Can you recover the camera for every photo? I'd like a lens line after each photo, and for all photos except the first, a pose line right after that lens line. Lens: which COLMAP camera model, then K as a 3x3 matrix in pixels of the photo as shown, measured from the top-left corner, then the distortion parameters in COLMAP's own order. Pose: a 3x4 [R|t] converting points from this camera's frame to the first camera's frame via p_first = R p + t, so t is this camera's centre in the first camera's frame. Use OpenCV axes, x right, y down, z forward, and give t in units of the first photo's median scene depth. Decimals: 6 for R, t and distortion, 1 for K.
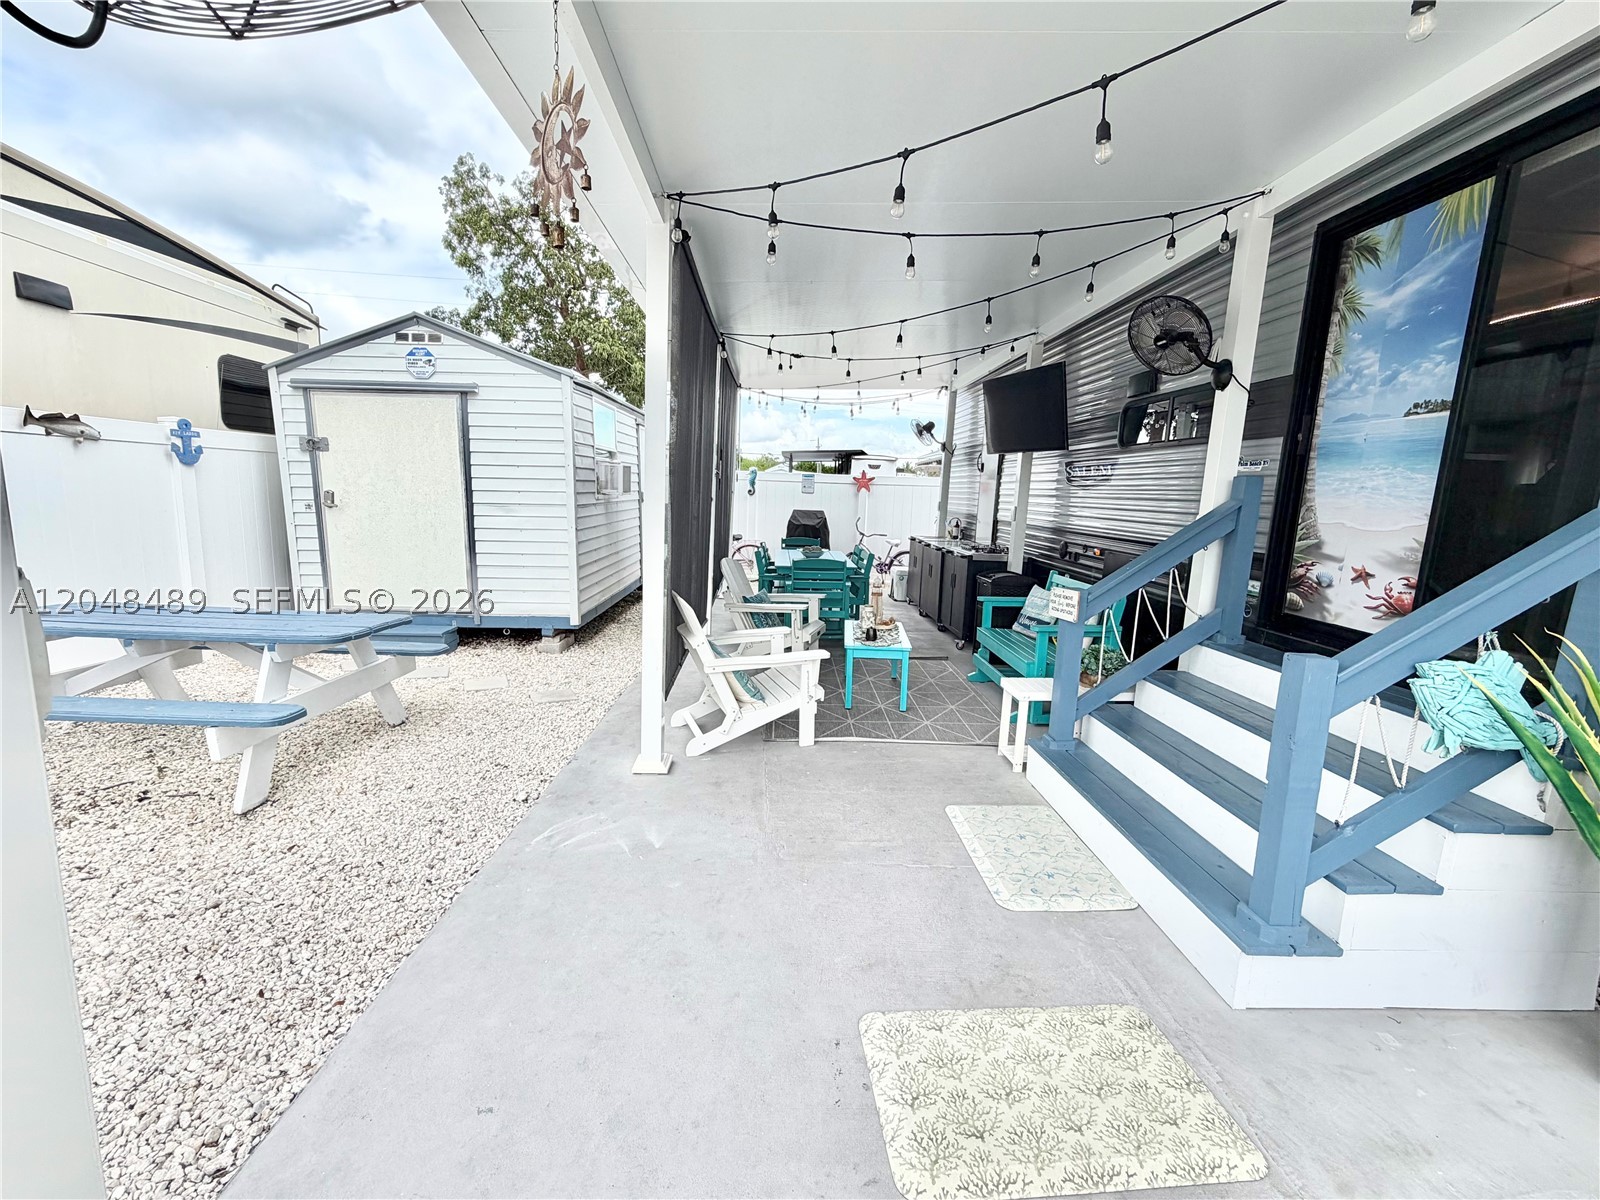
lens RADIAL K [[646.9, 0, 789.9], [0, 646.9, 600.9], [0, 0, 1]] dist [-0.000116, 0.000701]
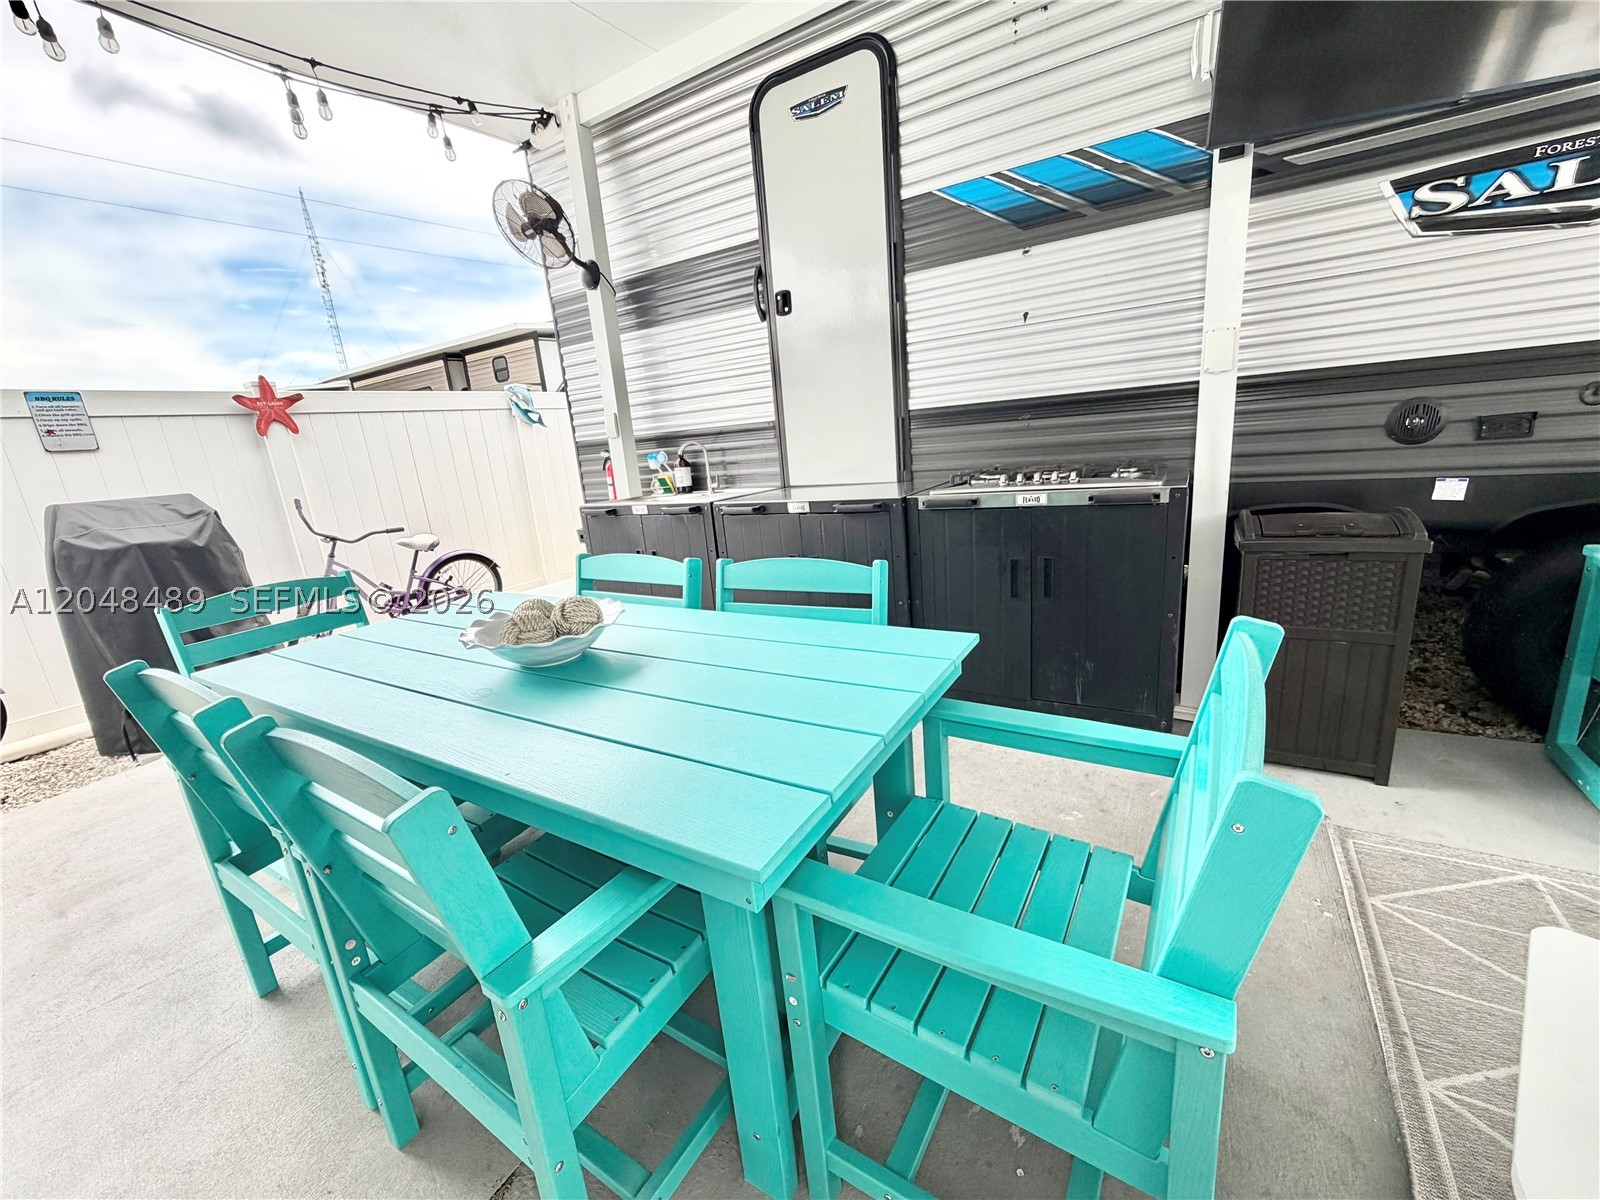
lens RADIAL K [[646.9, 0, 789.9], [0, 646.9, 600.9], [0, 0, 1]] dist [-0.000116, 0.000701]
pose [[0.541709, -0.289387, 0.789181, -0.114046], [0.246056, 0.952335, 0.180317, -0.139369], [-0.803746, 0.096504, 0.587094, 1.097935]]
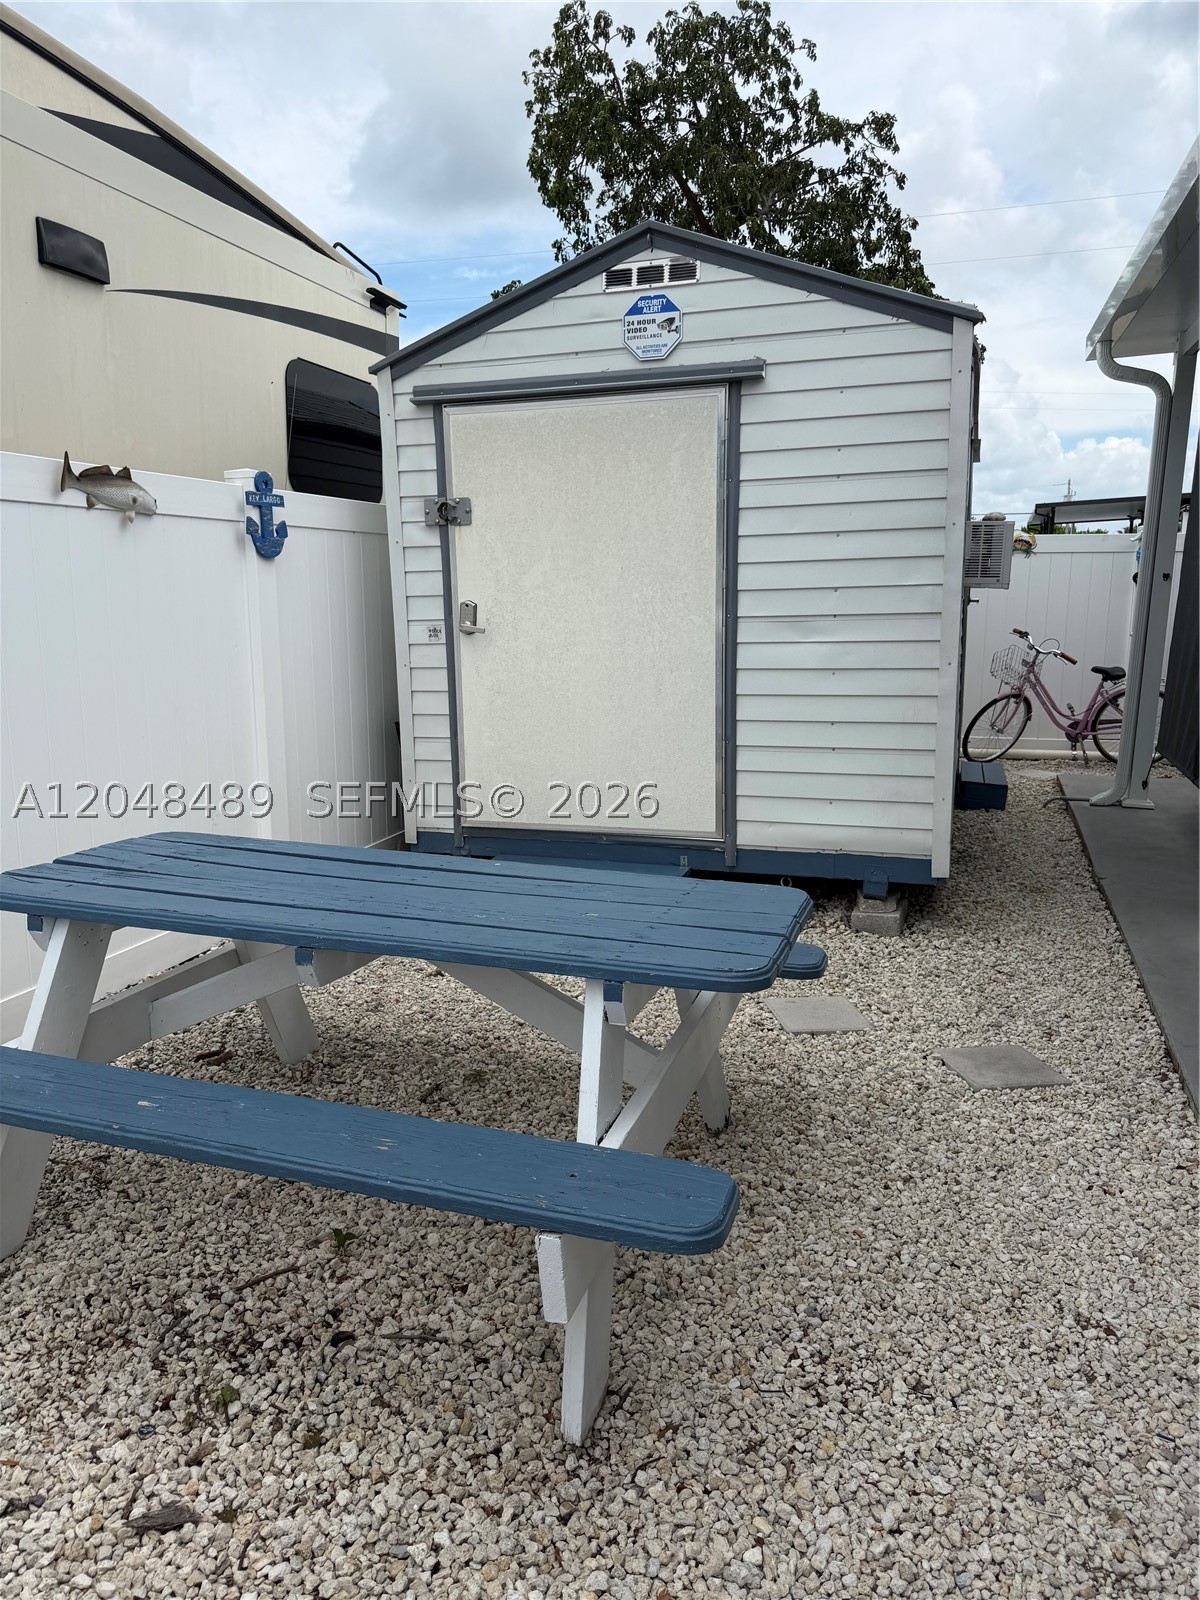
lens RADIAL K [[1100.9, 0, 600.0], [0, 1100.9, 800.0], [0, 0, 1]] dist [0.063400, -0.091364]
pose [[0.942267, 0.026524, -0.333810, -0.320345], [-0.020865, 0.999572, 0.020529, -0.031593], [0.334212, -0.012379, 0.942417, 0.200922]]
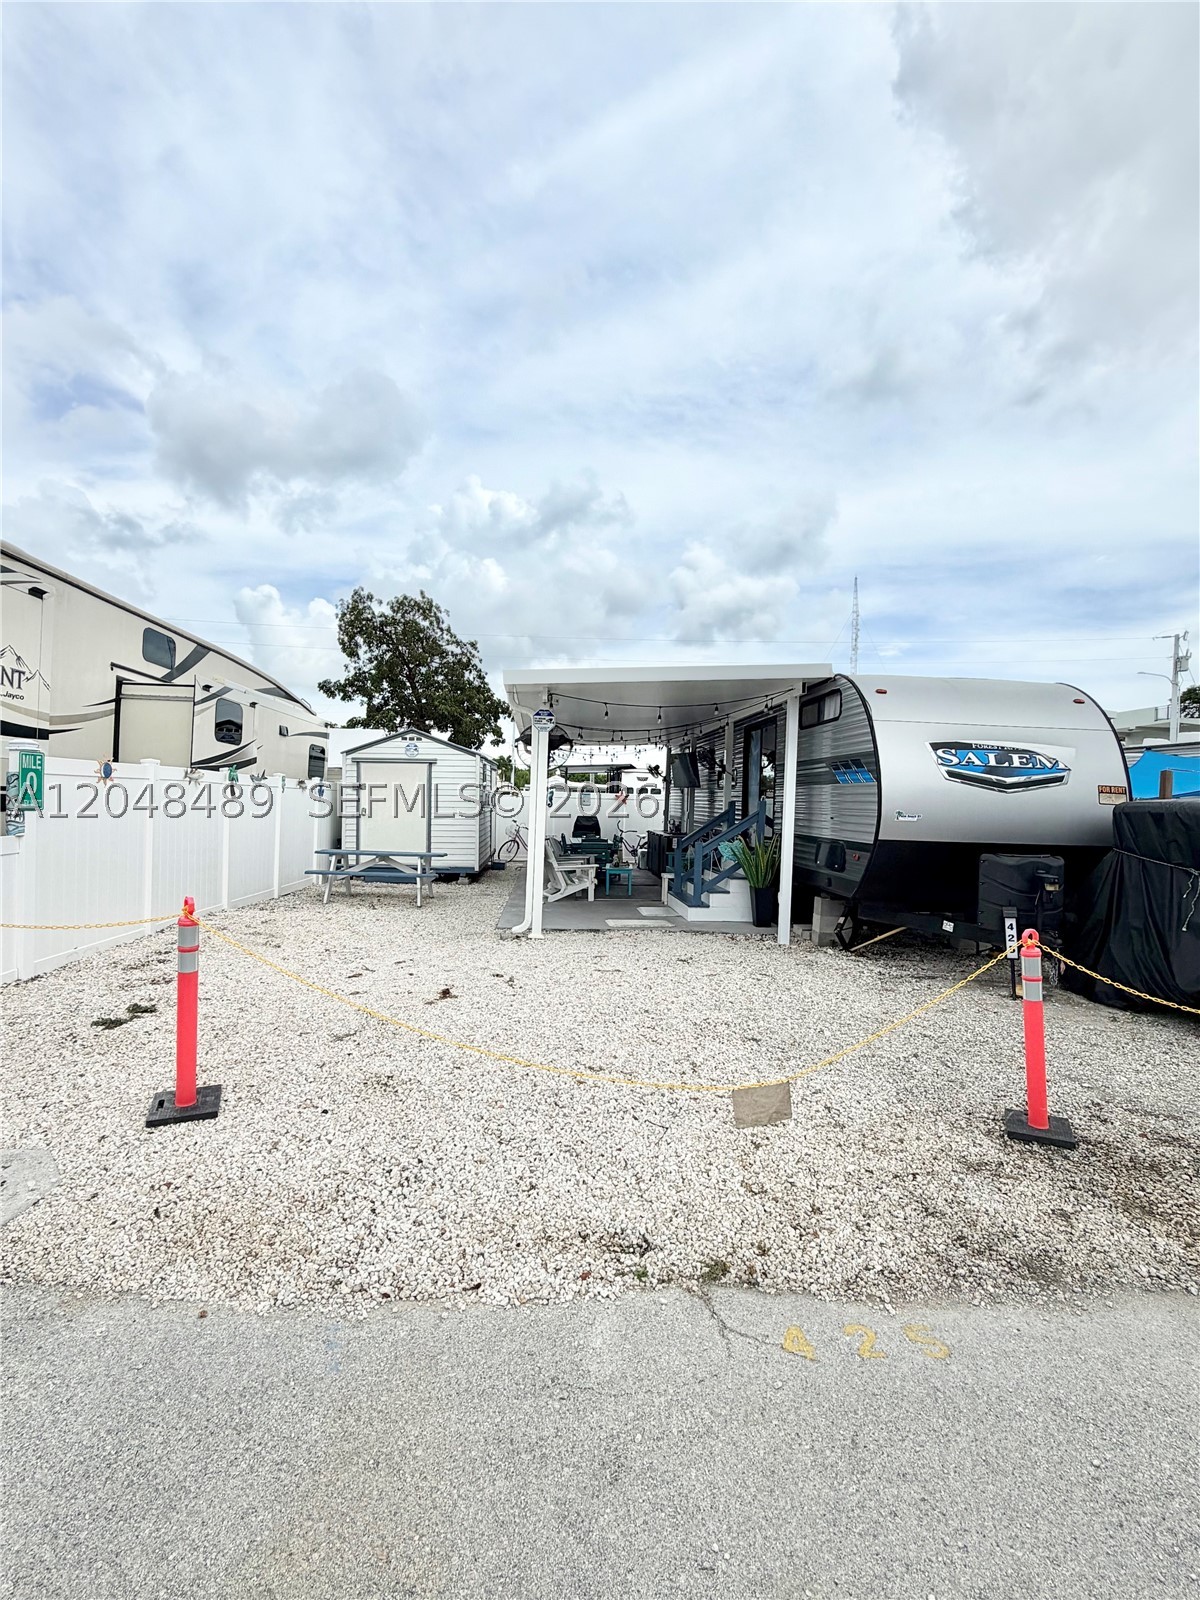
lens RADIAL K [[697.3, 0, 600.0], [0, 697.3, 800.0], [0, 0, 1]] dist [0.001502, 0.000022]
pose [[0.998474, -0.008408, 0.054578, -0.063964], [0.017401, 0.985894, -0.166462, 0.203404], [-0.052409, 0.167158, 0.984536, -1.327433]]
